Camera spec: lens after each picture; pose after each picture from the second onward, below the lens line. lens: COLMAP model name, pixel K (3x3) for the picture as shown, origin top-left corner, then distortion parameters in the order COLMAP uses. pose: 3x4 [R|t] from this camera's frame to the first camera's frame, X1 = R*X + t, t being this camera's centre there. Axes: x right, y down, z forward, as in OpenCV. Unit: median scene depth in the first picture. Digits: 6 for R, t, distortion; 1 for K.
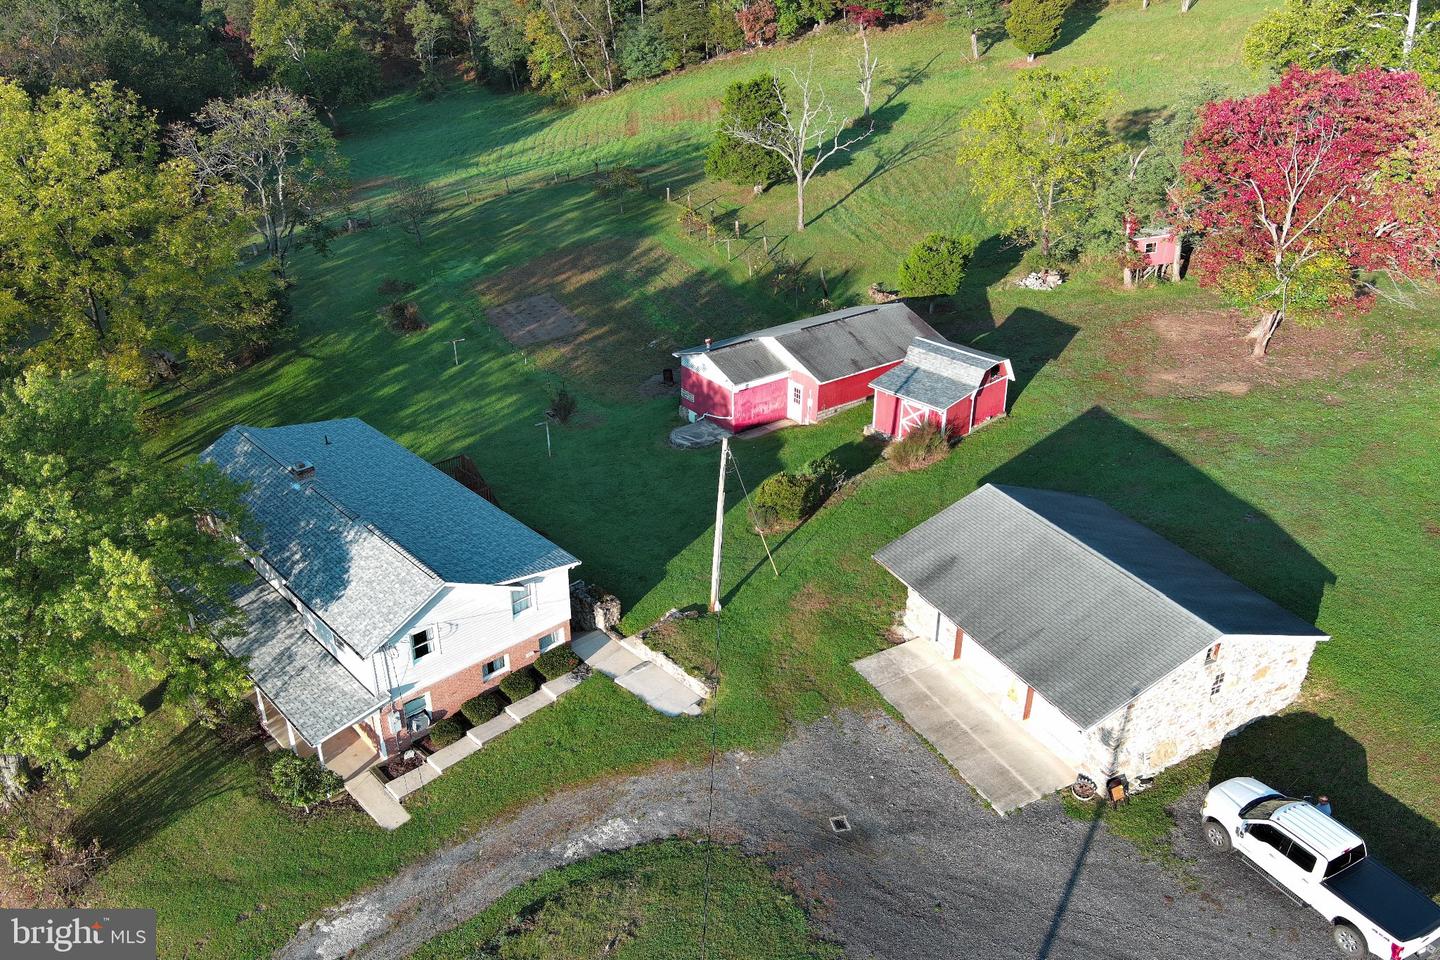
lens RADIAL K [[1113.6, 0, 720.0], [0, 1113.6, 480.0], [0, 0, 1]] dist [0.021812, -0.039204]
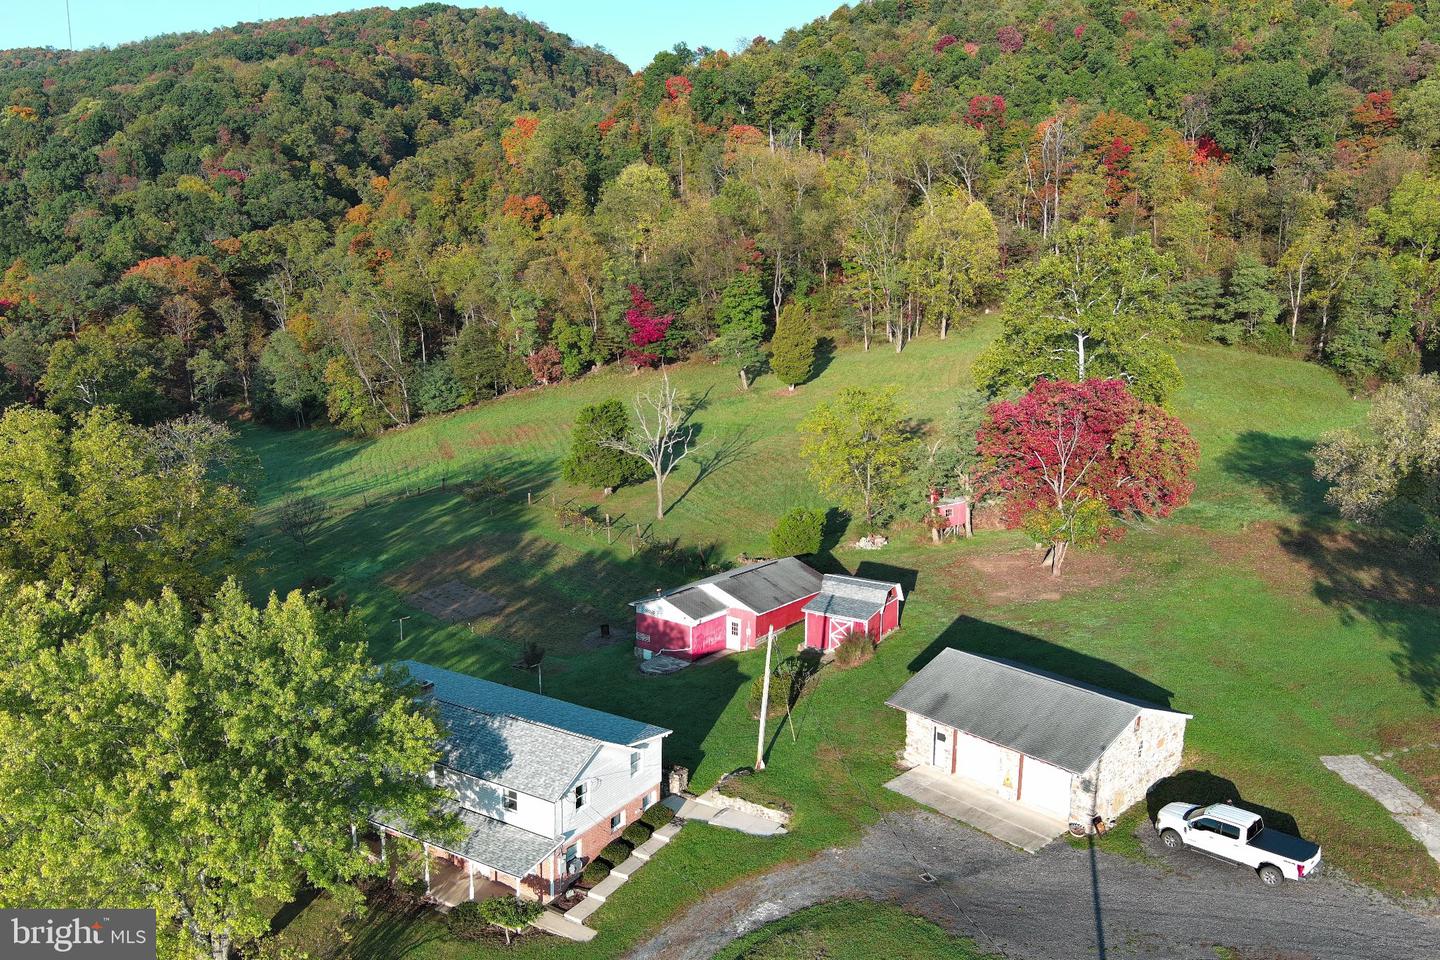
lens RADIAL K [[1113.6, 0, 720.0], [0, 1113.6, 480.0], [0, 0, 1]] dist [0.021812, -0.039204]
pose [[0.963501, -0.034822, 0.265432, -0.299181], [0.109770, 0.955709, -0.273078, 0.114295], [-0.244166, 0.292247, 0.924648, -0.219212]]
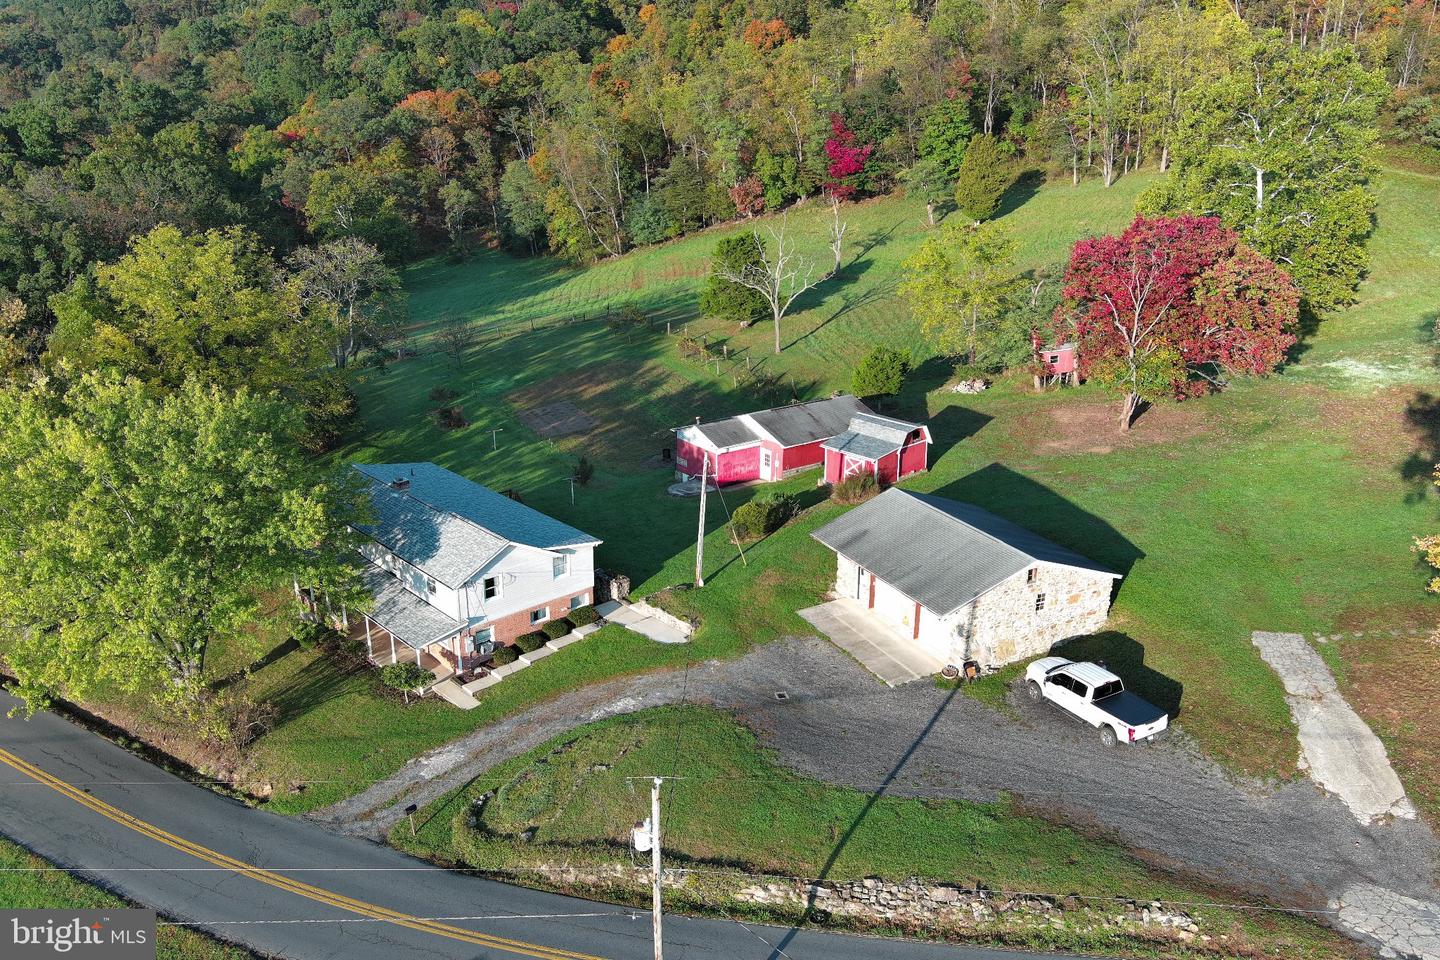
lens RADIAL K [[1113.6, 0, 720.0], [0, 1113.6, 480.0], [0, 0, 1]] dist [0.021812, -0.039204]
pose [[0.999993, 0.003769, 0.000584, 0.015600], [-0.003640, 0.988953, -0.148186, 0.150191], [-0.001136, 0.148183, 0.988959, -0.287670]]
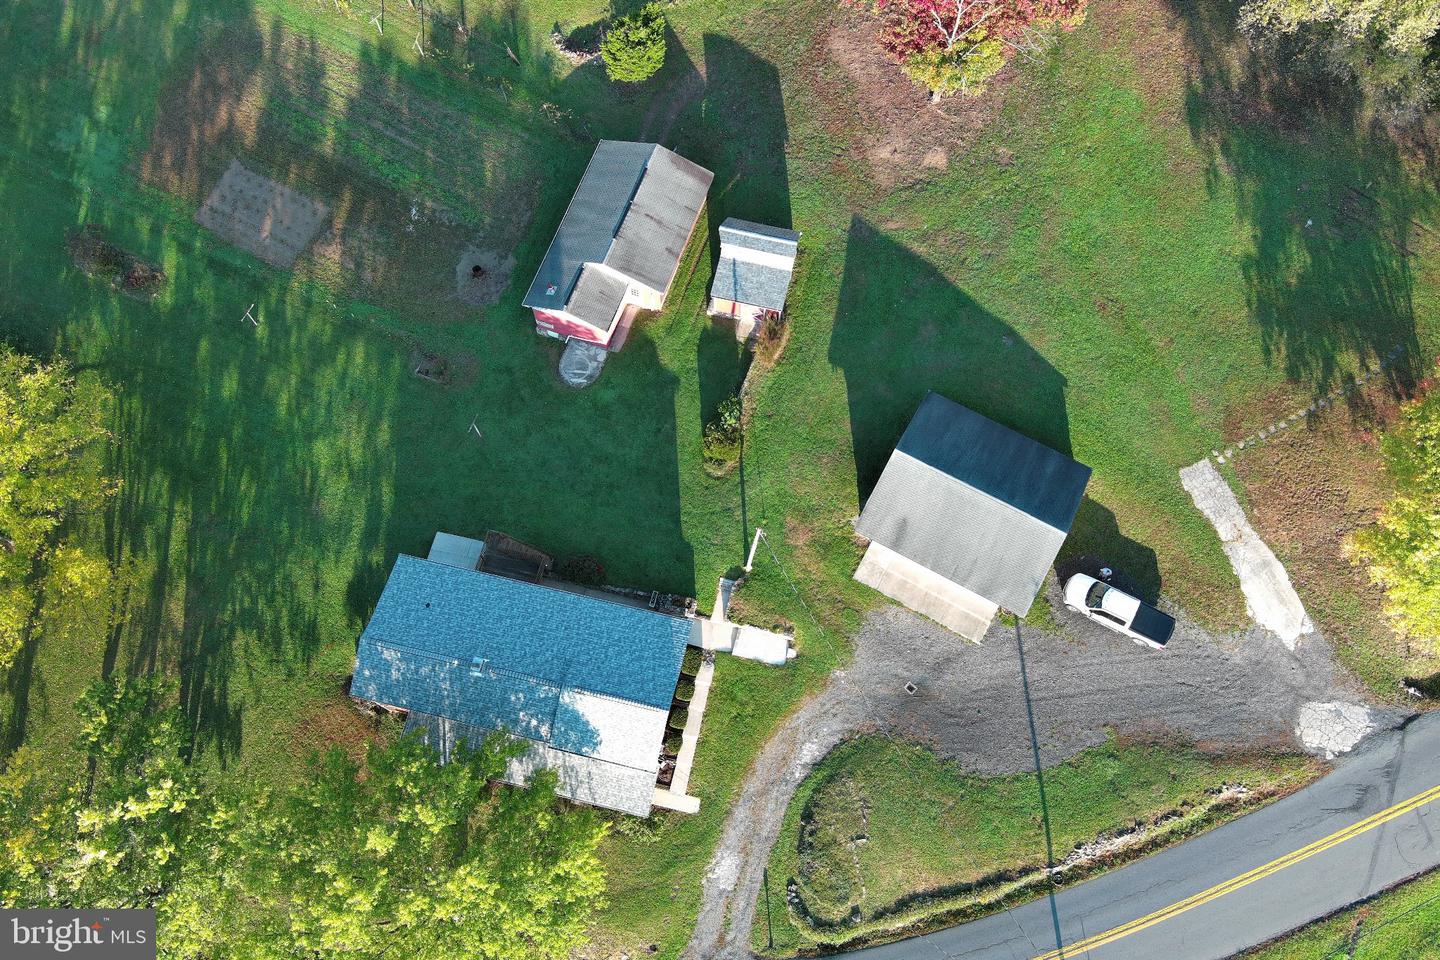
lens RADIAL K [[1113.6, 0, 720.0], [0, 1113.6, 480.0], [0, 0, 1]] dist [0.021812, -0.039204]
pose [[0.829051, -0.520107, 0.205336, -0.228560], [0.252341, 0.675689, 0.692653, -0.826396], [-0.498997, -0.522430, 0.691425, 0.011990]]
